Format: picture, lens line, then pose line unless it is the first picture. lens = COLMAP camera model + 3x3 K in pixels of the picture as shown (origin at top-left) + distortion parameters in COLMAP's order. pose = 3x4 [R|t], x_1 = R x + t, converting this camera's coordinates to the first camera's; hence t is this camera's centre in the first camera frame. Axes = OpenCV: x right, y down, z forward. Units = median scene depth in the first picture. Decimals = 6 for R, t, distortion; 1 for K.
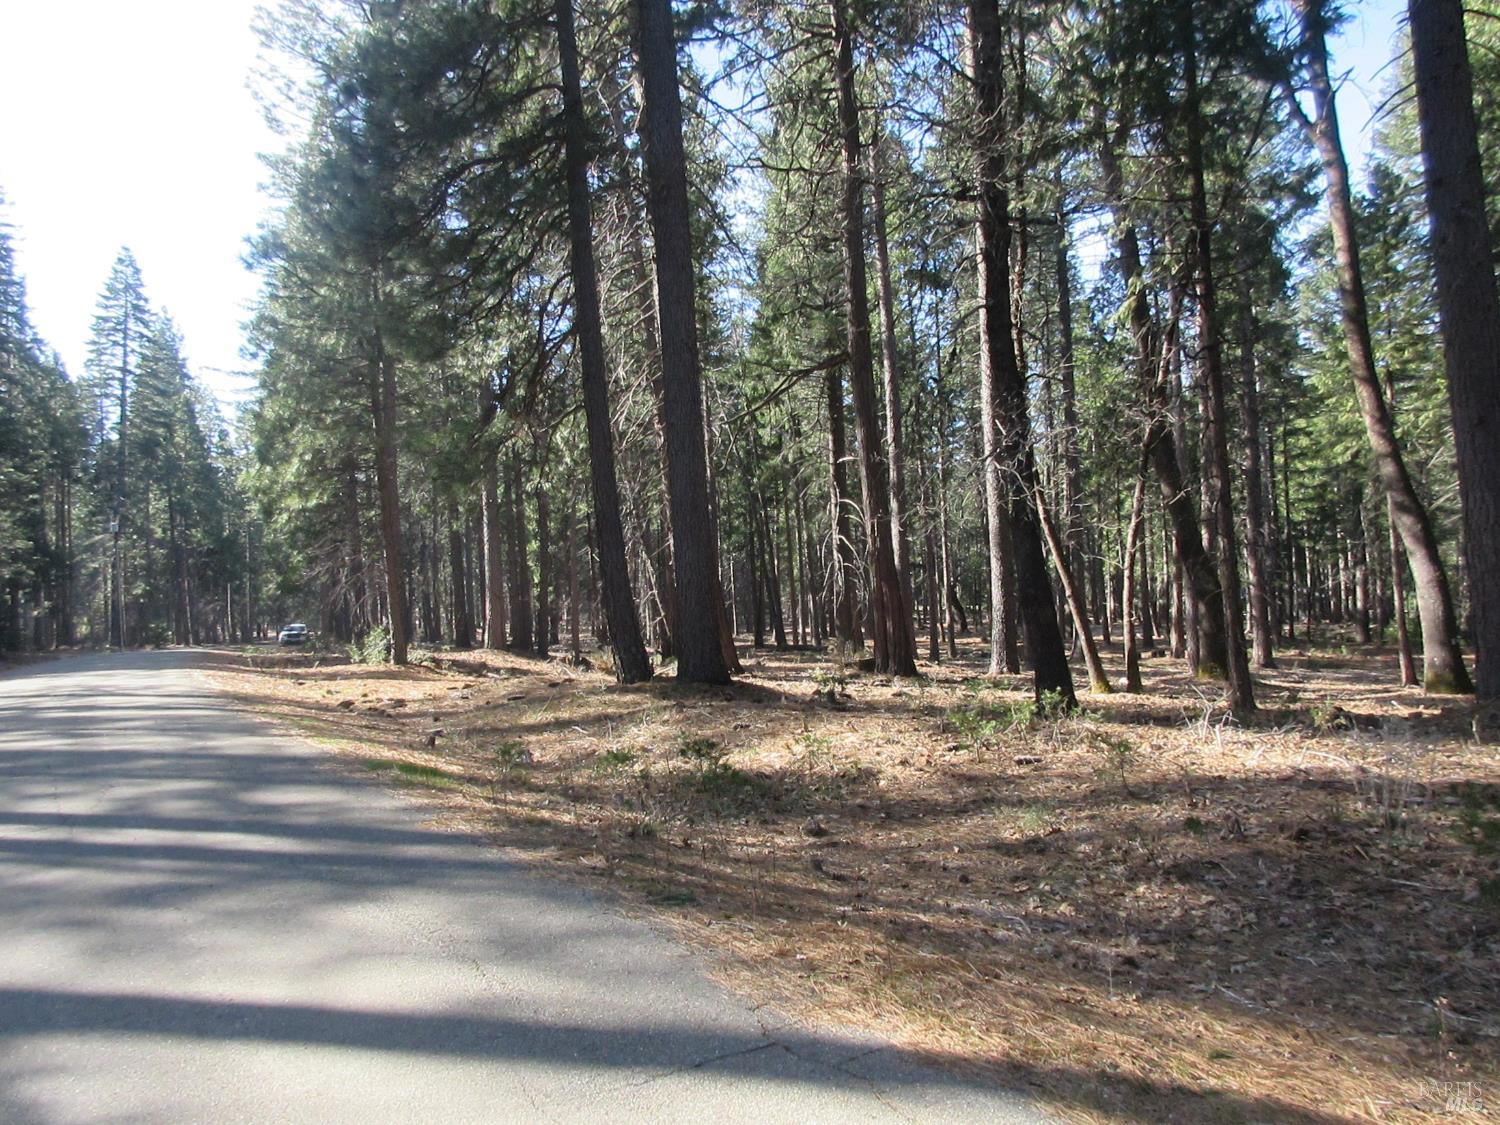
lens RADIAL K [[1119.9, 0, 754.1], [0, 1119.9, 562.9], [0, 0, 1]] dist [-0.000466, 0.003424]
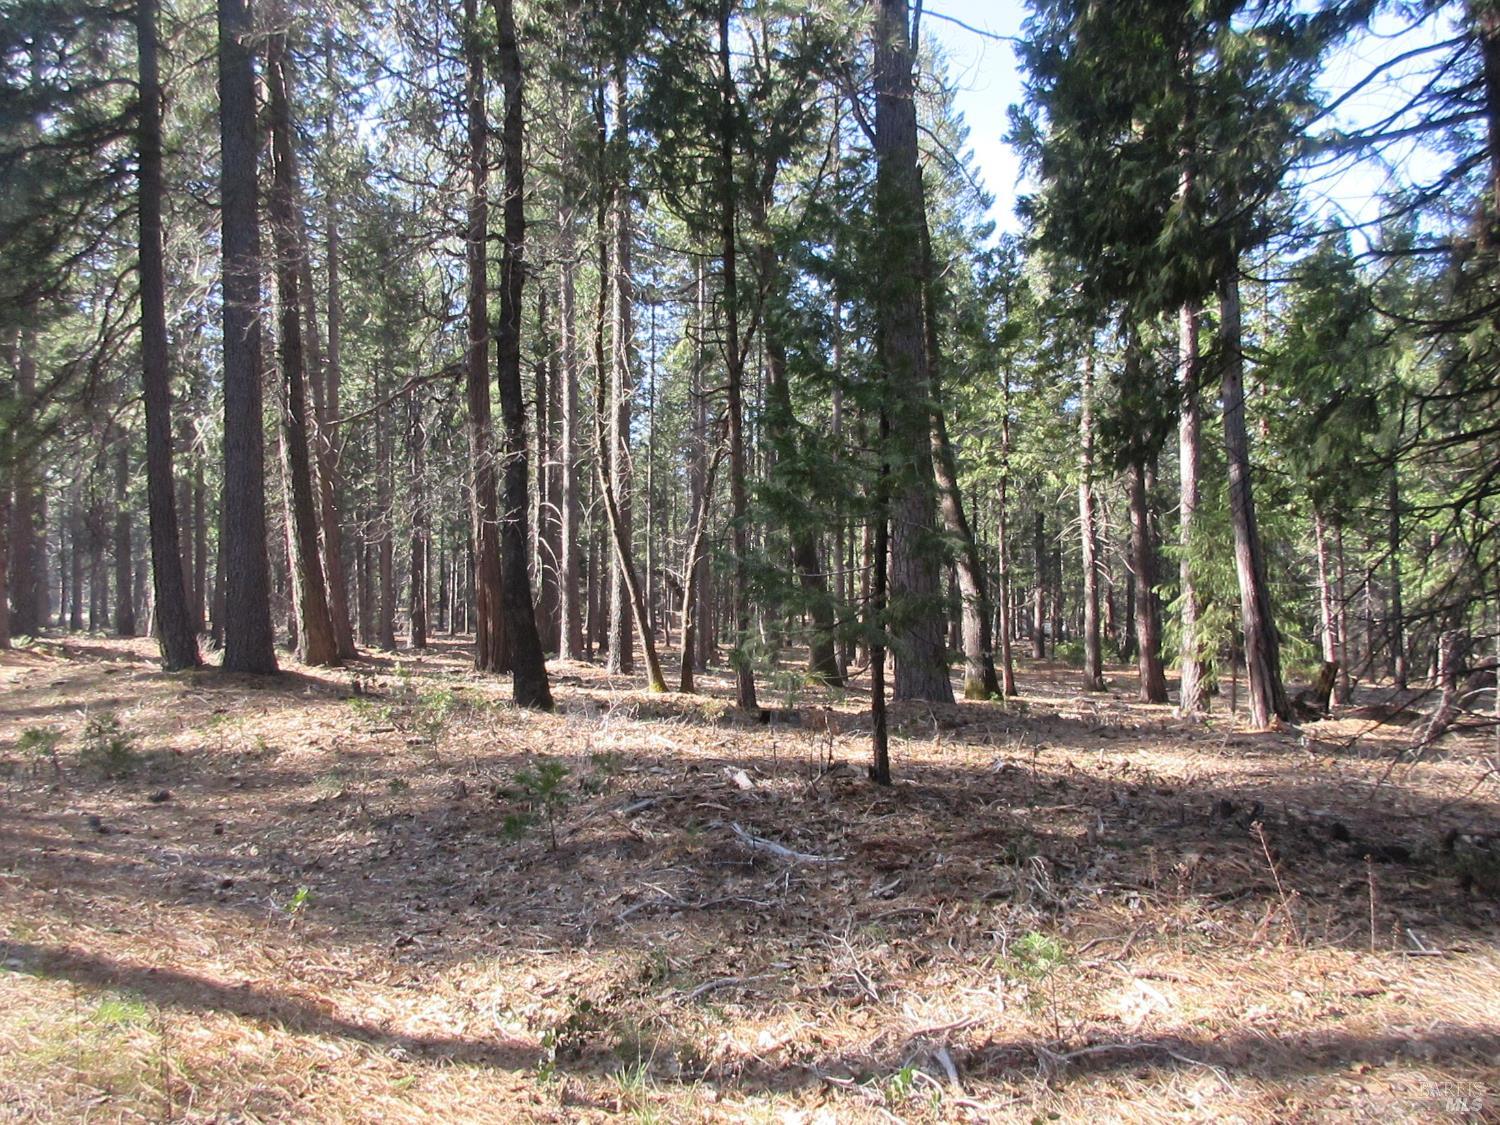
lens RADIAL K [[1119.9, 0, 747.3], [0, 1119.9, 561.8], [0, 0, 1]] dist [-0.000466, 0.003424]
pose [[0.978377, 0.045389, 0.201789, 0.157168], [-0.044603, 0.998969, -0.008442, -0.006233], [-0.201965, -0.000741, 0.979393, -0.091184]]
